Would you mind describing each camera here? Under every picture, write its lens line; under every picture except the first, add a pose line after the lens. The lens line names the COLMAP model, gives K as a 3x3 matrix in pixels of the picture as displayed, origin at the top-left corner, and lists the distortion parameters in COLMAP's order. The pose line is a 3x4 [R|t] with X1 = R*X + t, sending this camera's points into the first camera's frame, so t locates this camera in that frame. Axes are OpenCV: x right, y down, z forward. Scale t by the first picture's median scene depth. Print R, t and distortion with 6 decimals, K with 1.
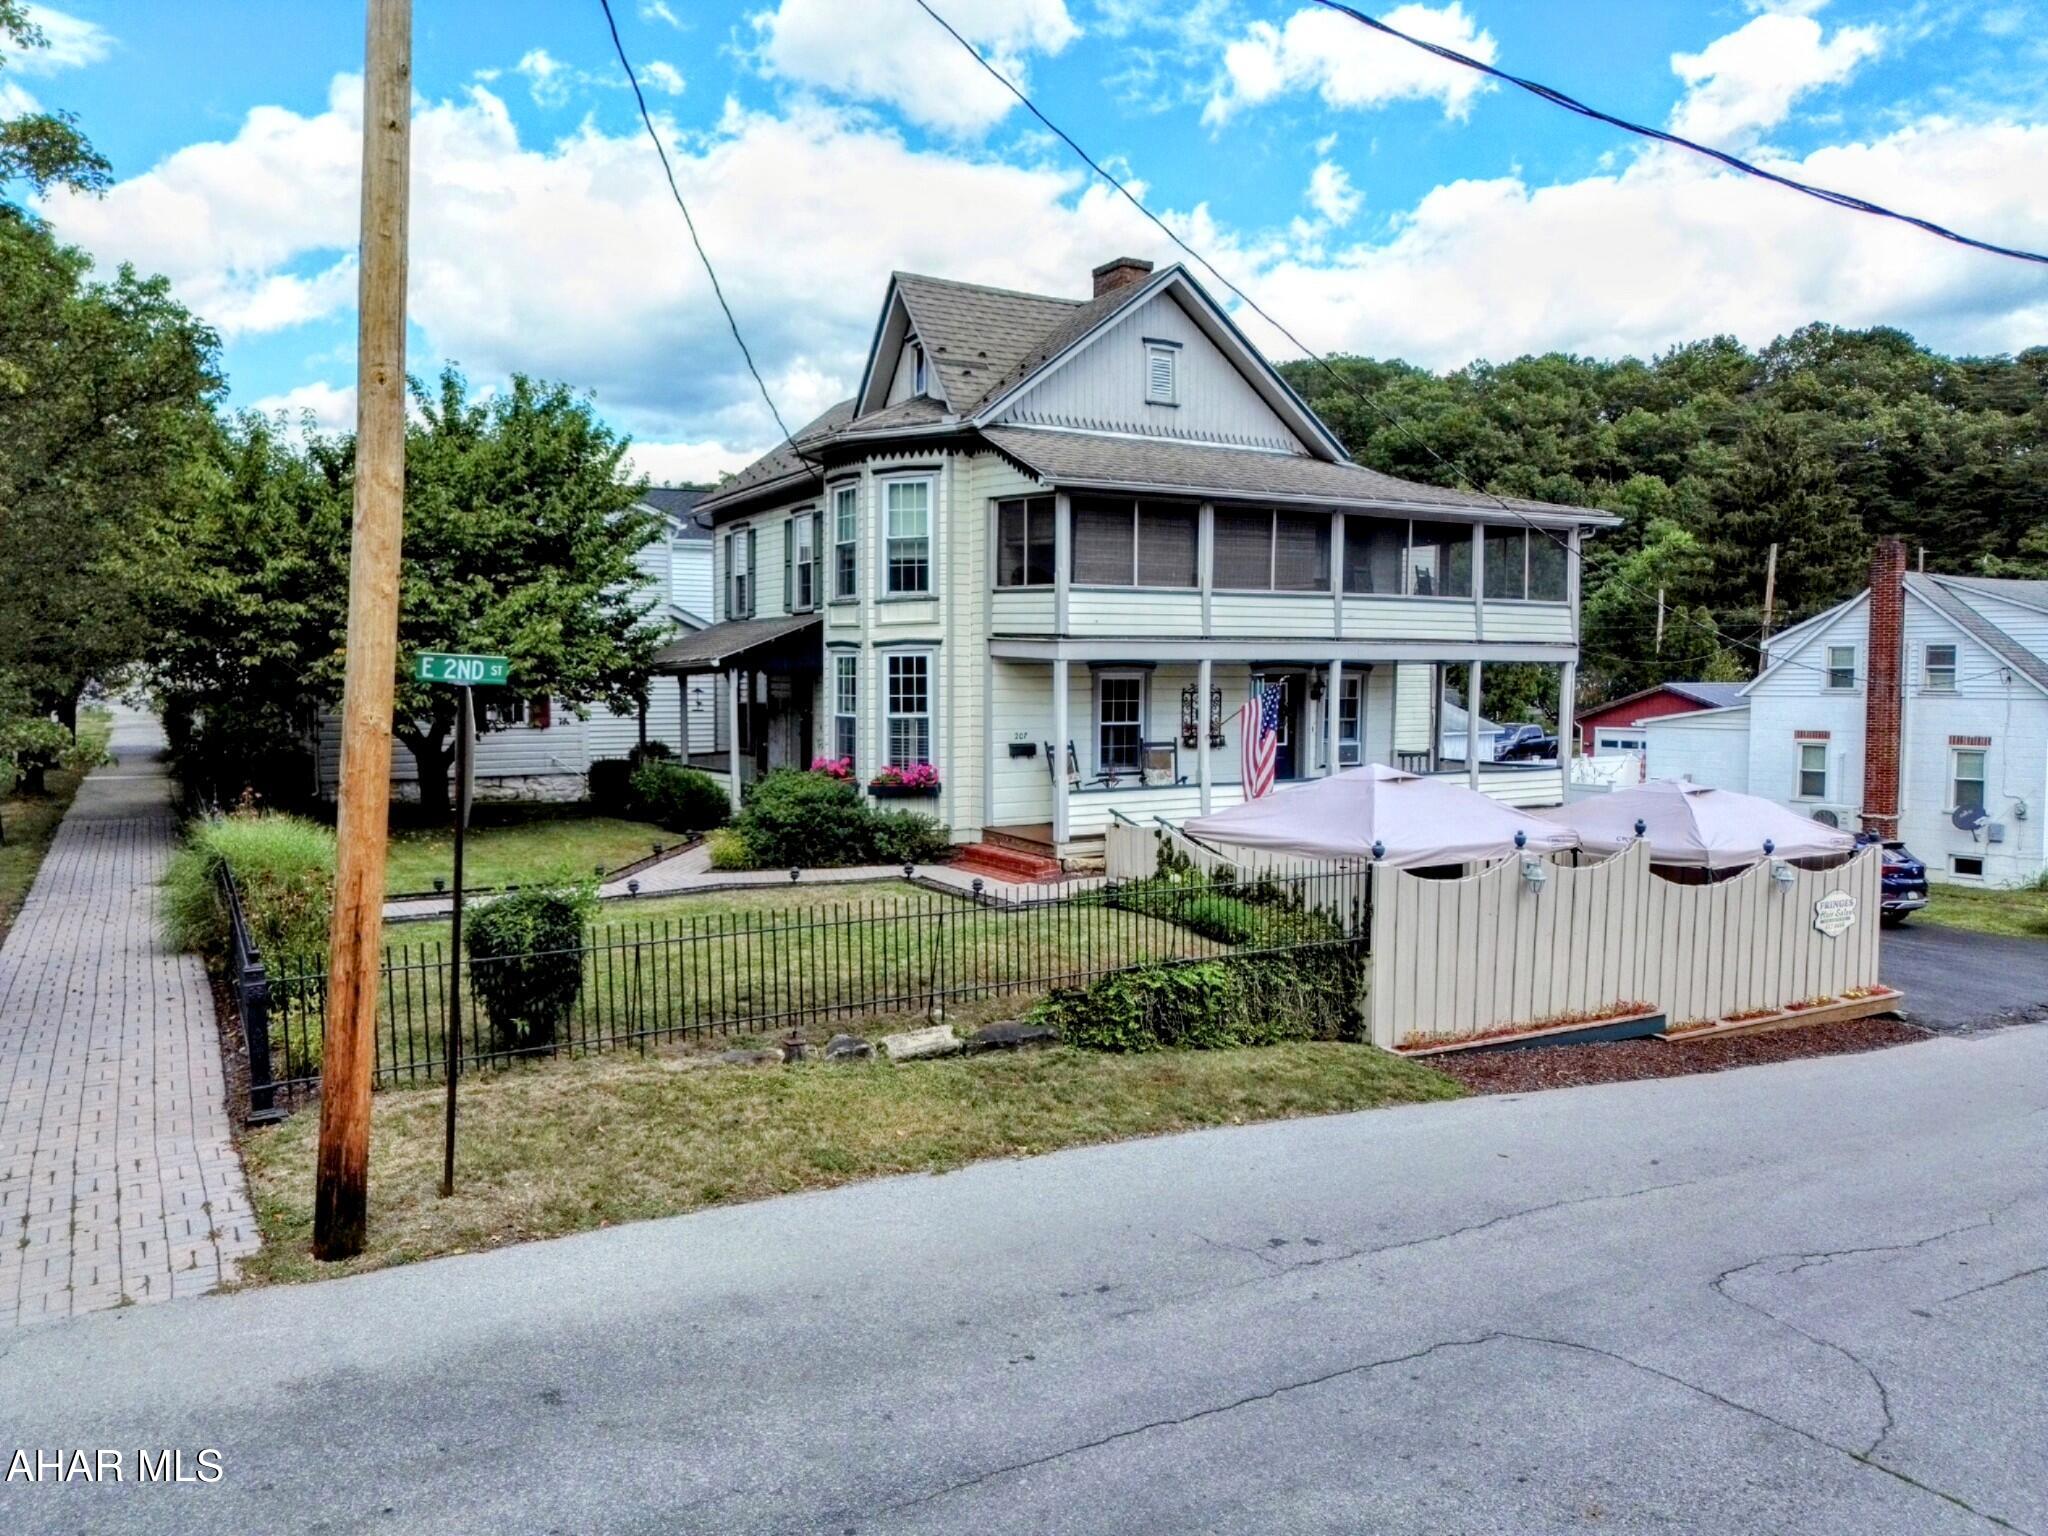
lens RADIAL K [[1434.7, 0, 1035.1], [0, 1434.7, 759.6], [0, 0, 1]] dist [0.057556, -0.053384]
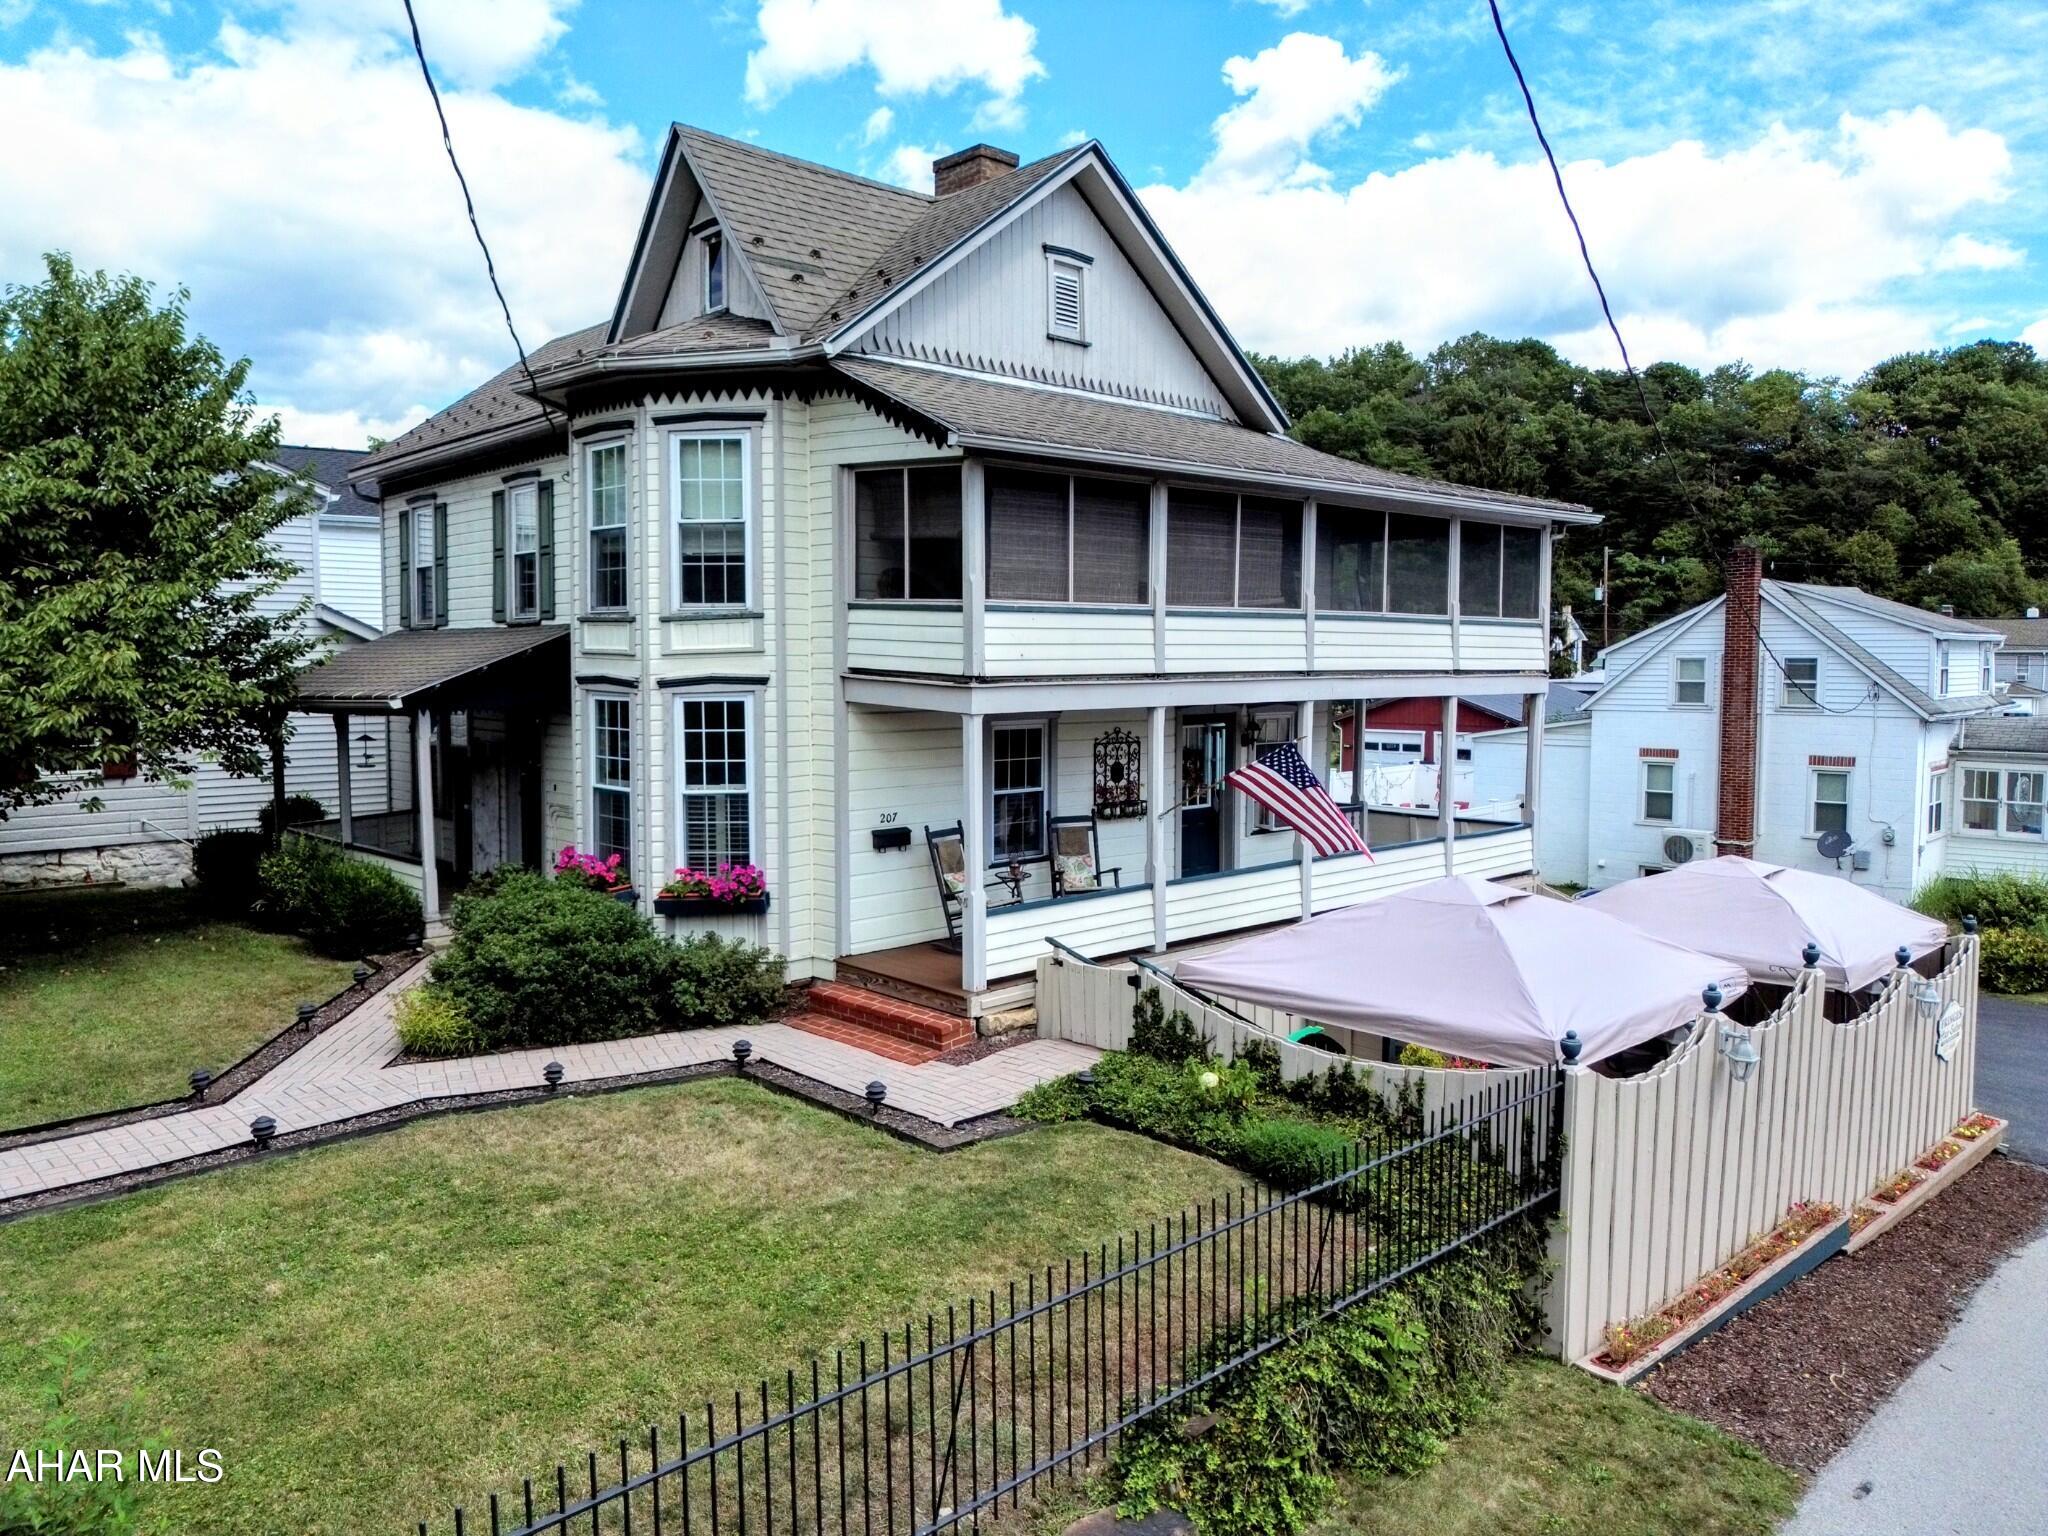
lens RADIAL K [[1434.7, 0, 1030.7], [0, 1434.7, 760.2], [0, 0, 1]] dist [0.057556, -0.053384]
pose [[0.977913, -0.015460, 0.208441, -0.077732], [0.013089, 0.999833, 0.012749, -0.047489], [-0.208603, -0.009739, 0.977952, 0.293509]]
